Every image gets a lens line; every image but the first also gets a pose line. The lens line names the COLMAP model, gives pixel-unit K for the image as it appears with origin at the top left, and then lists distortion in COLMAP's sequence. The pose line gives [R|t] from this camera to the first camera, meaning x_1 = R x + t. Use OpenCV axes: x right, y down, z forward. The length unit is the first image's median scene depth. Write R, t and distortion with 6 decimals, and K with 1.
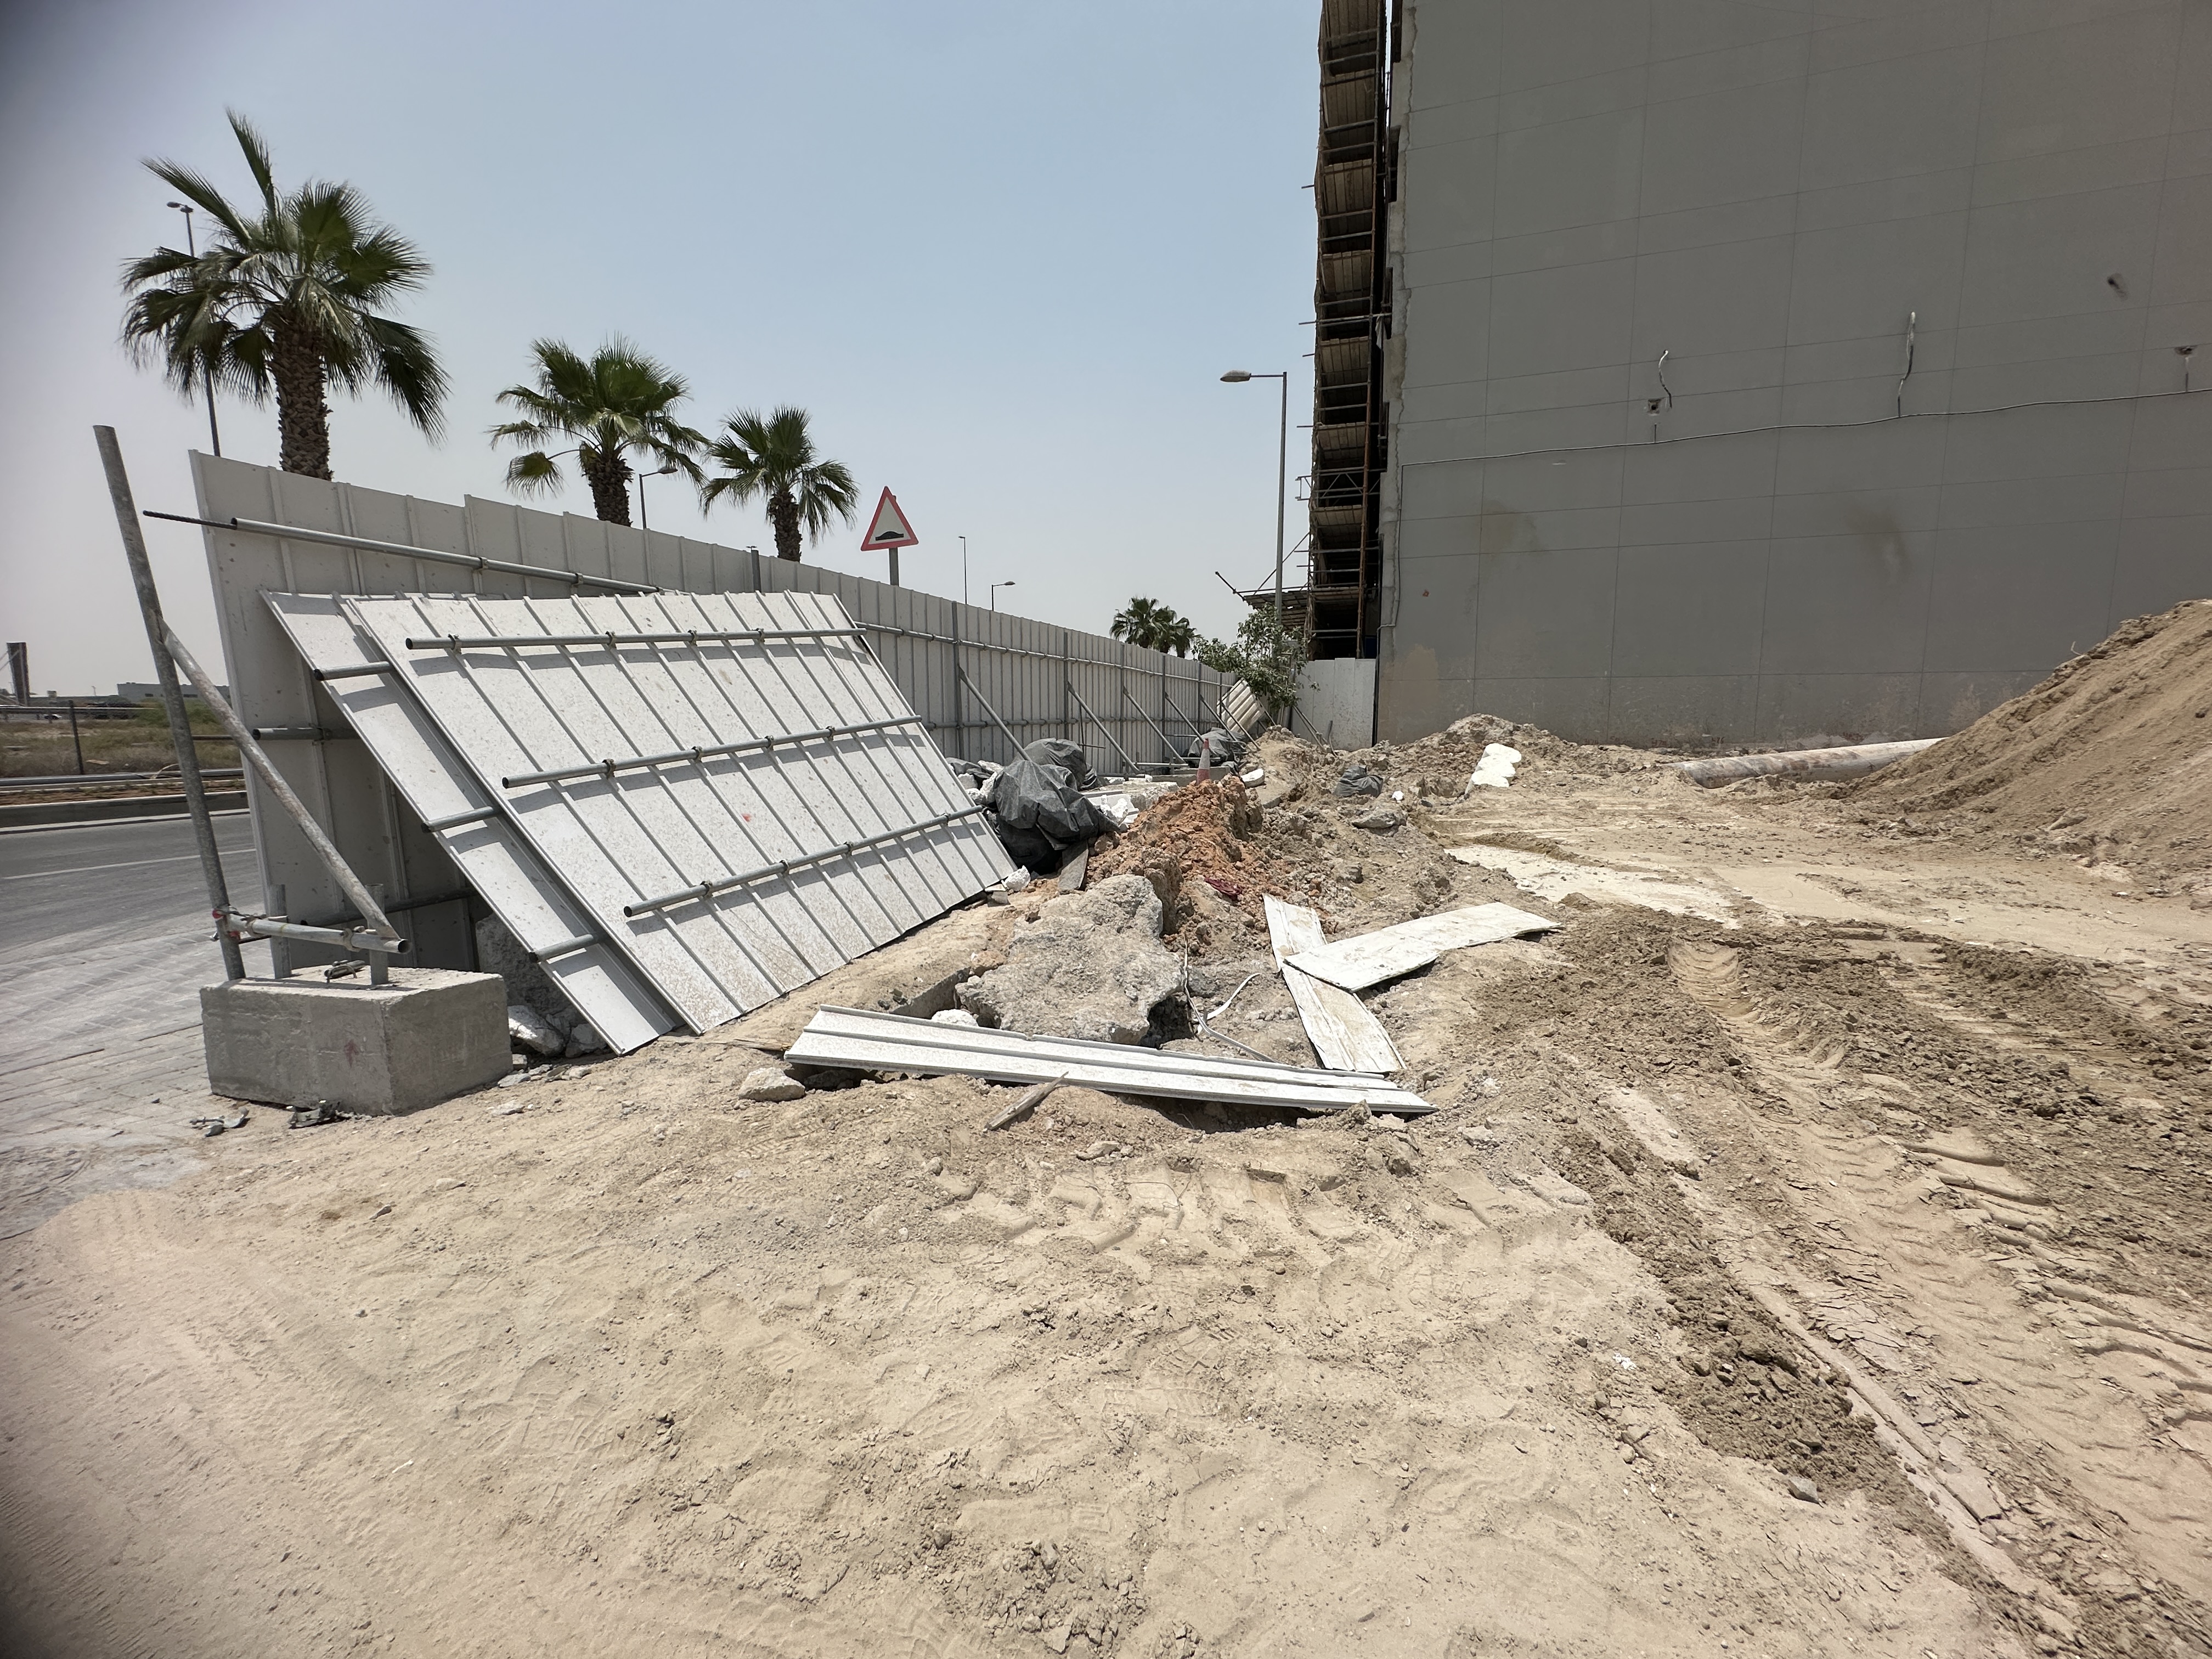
lens RADIAL K [[888.2, 0, 1106.0], [0, 888.2, 829.5], [0, 0, 1]] dist [-0.001700, -0.000289]
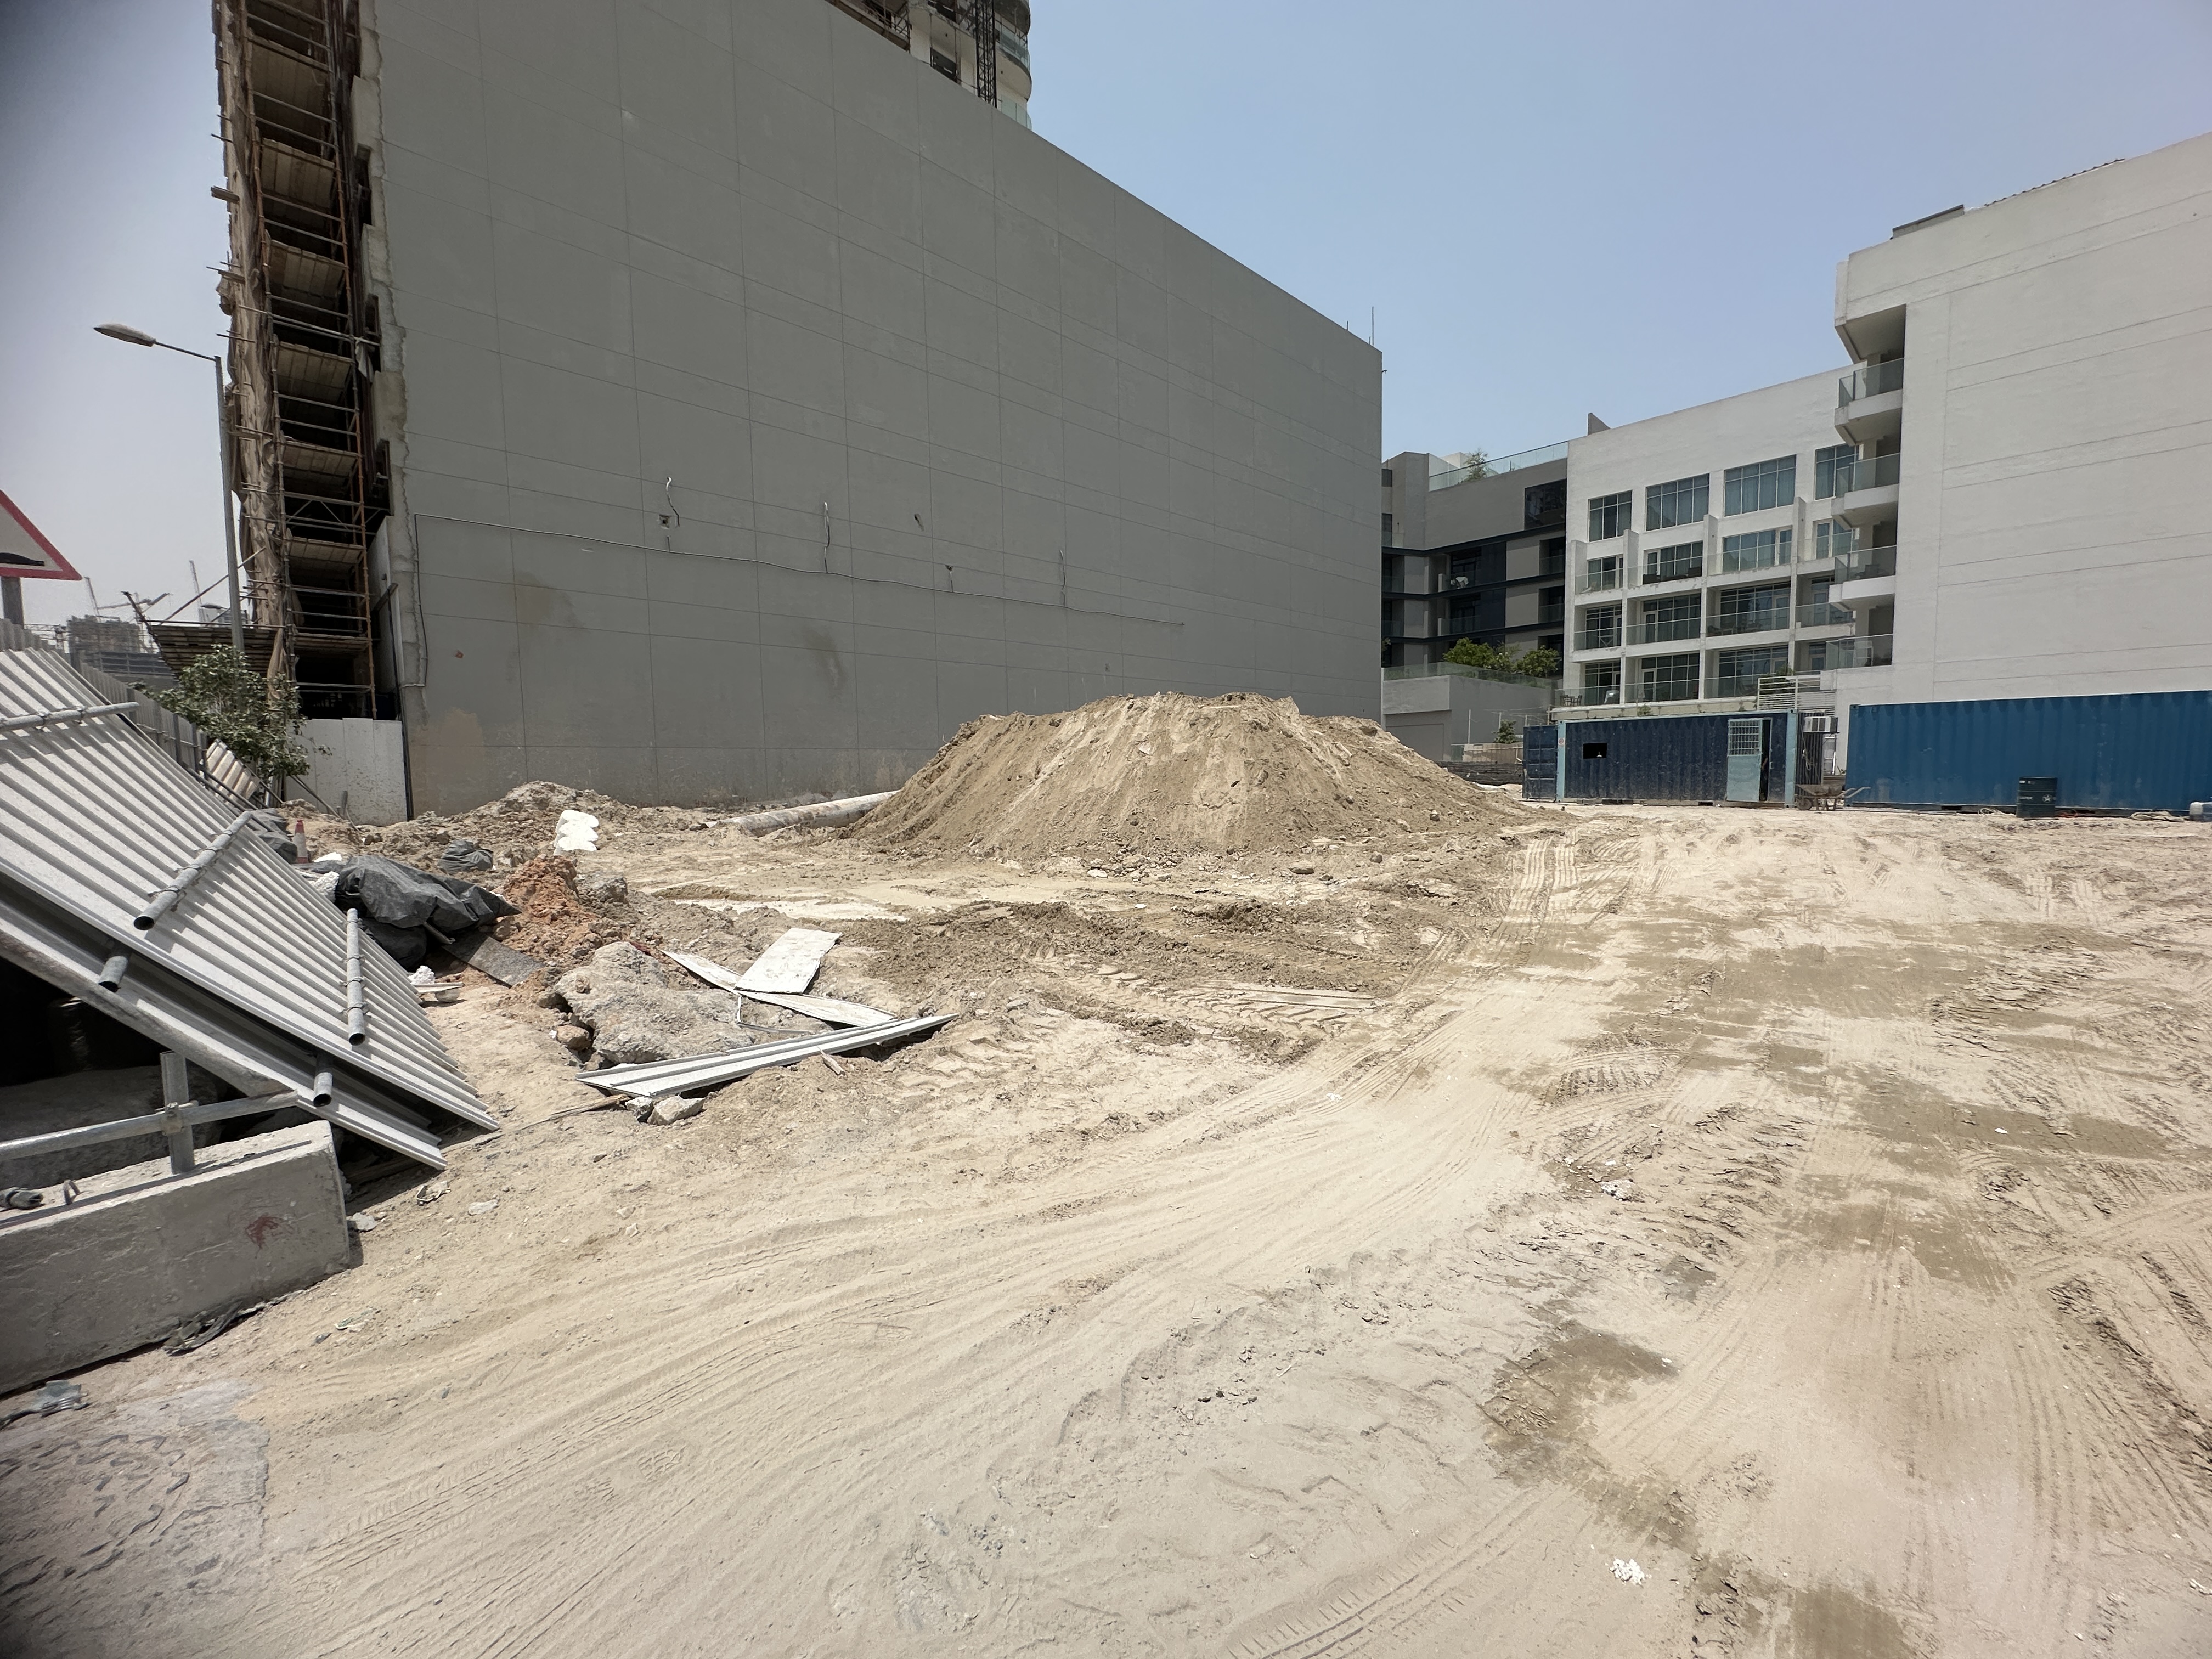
lens RADIAL K [[888.2, 0, 1106.0], [0, 888.2, 829.5], [0, 0, 1]] dist [-0.001700, -0.000289]
pose [[0.462872, -0.063505, 0.884147, -0.210308], [0.120503, 0.992679, 0.008215, -0.008387], [-0.878196, 0.102740, 0.467136, -0.031670]]
